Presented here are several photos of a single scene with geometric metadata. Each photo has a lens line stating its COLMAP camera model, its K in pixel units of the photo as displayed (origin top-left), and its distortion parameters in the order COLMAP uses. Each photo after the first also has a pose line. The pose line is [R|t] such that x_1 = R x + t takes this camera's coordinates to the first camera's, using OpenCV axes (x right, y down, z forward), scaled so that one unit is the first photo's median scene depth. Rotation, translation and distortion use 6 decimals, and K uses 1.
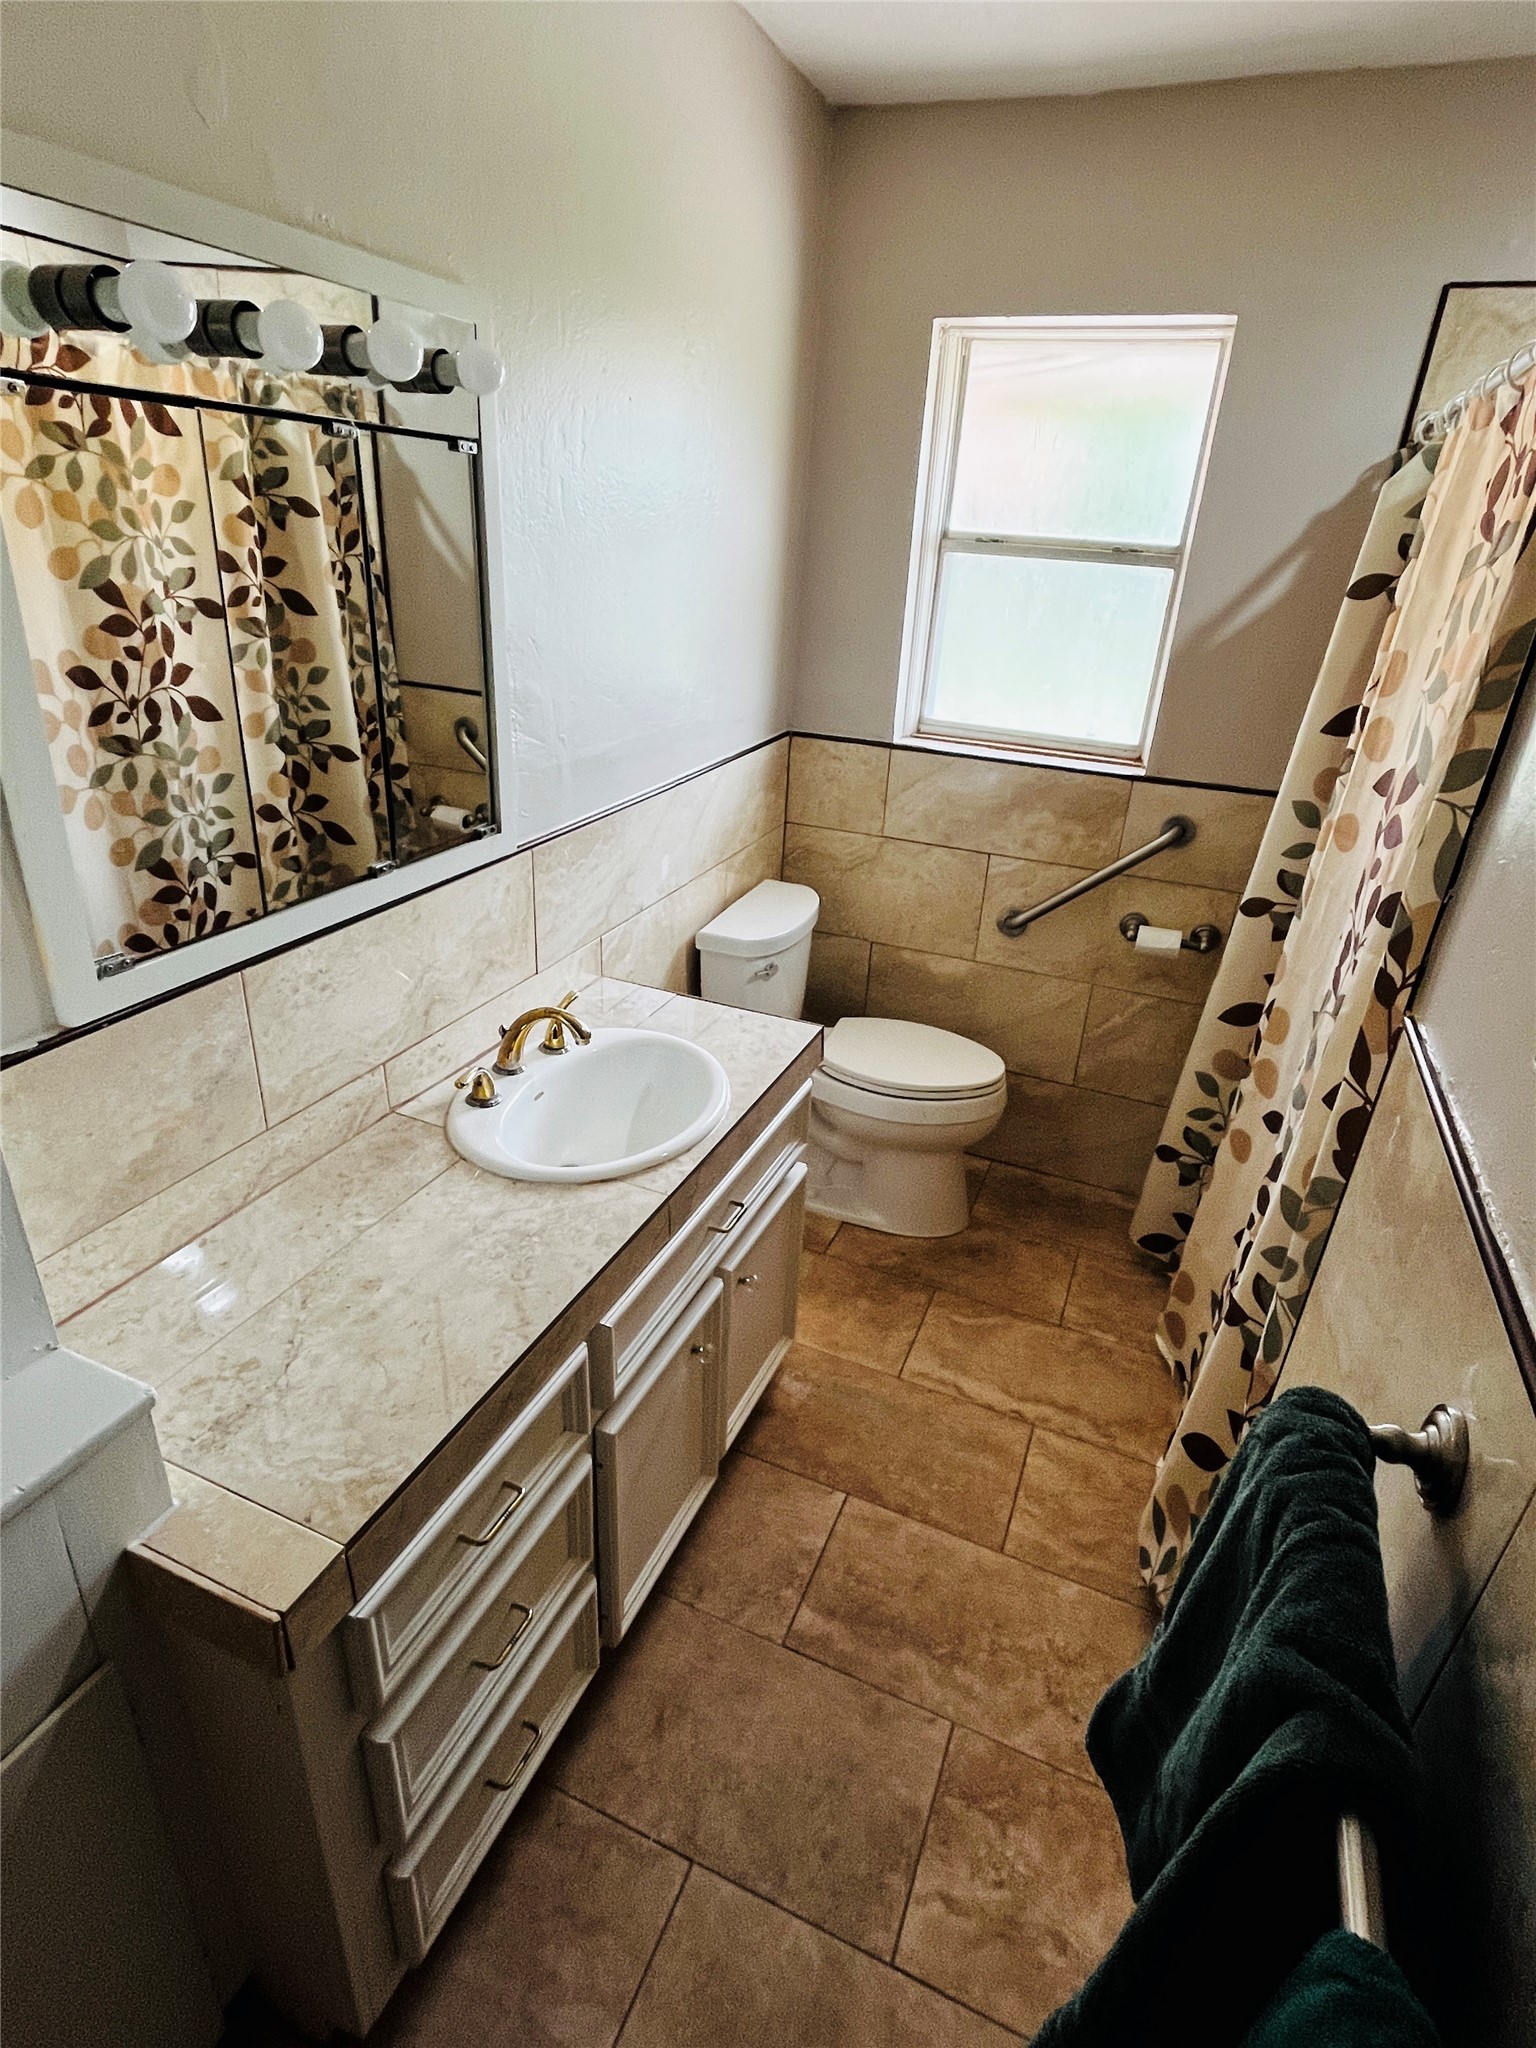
lens RADIAL K [[1048.7, 0, 769.0], [0, 1048.7, 1024.2], [0, 0, 1]] dist [-0.001975, -0.000542]
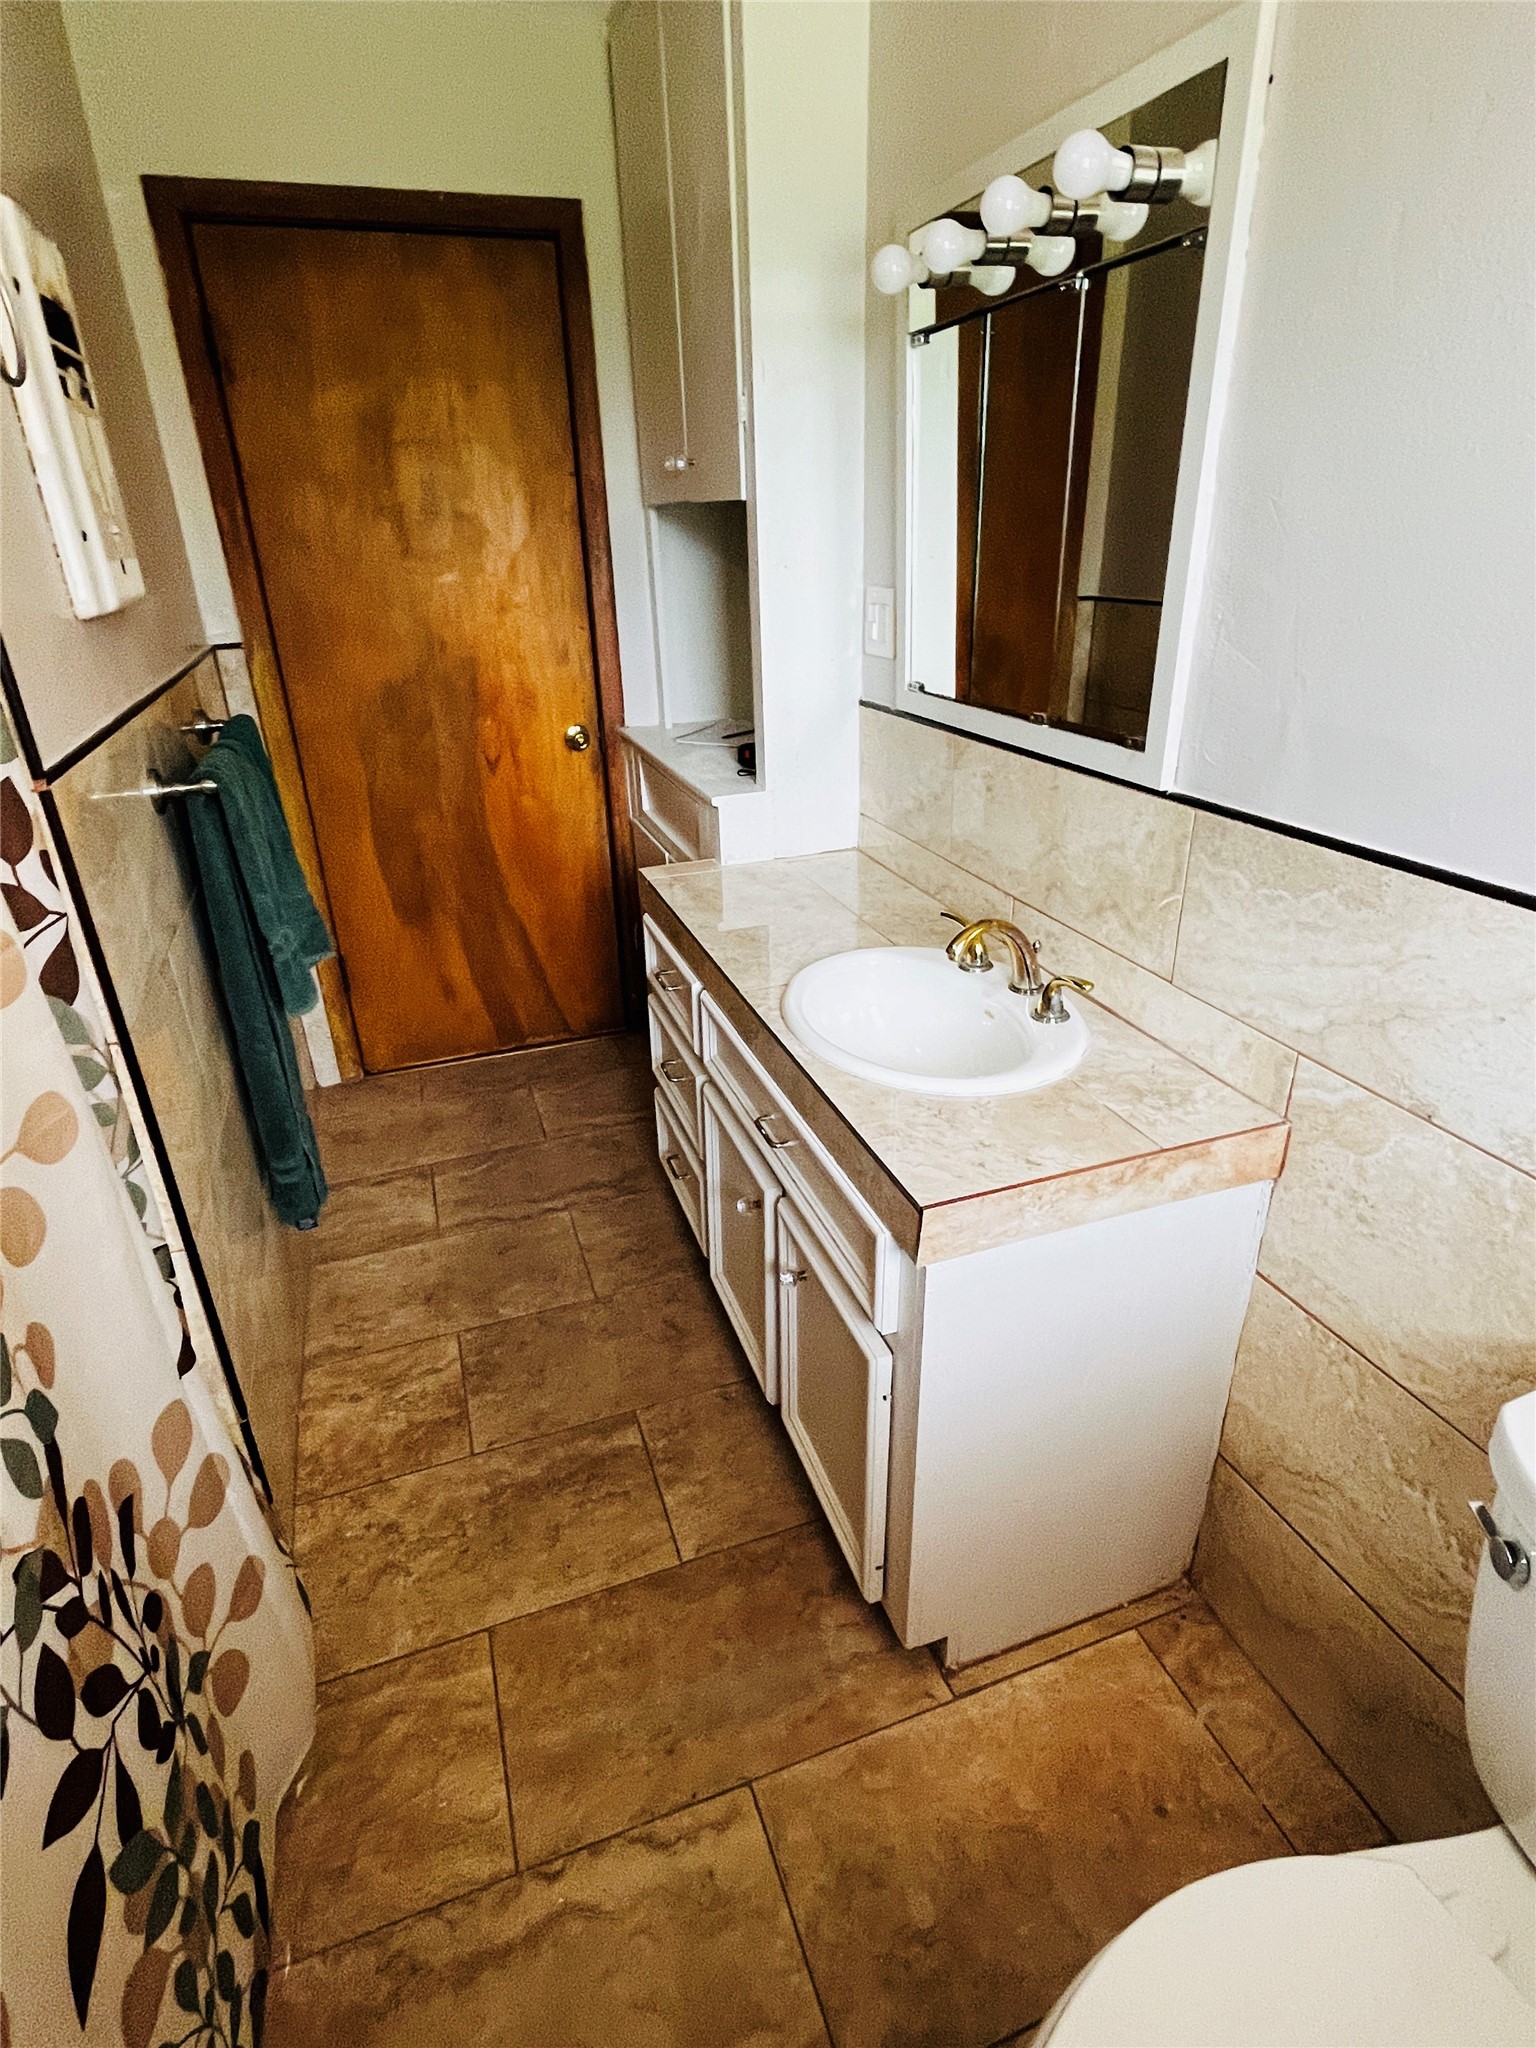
lens RADIAL K [[1048.7, 0, 769.4], [0, 1048.7, 1022.7], [0, 0, 1]] dist [-0.001975, -0.000542]
pose [[-0.739171, 0.252465, -0.624410, 0.483959], [-0.303333, 0.702956, 0.643306, -0.446478], [0.601345, 0.664917, -0.443024, 1.266586]]
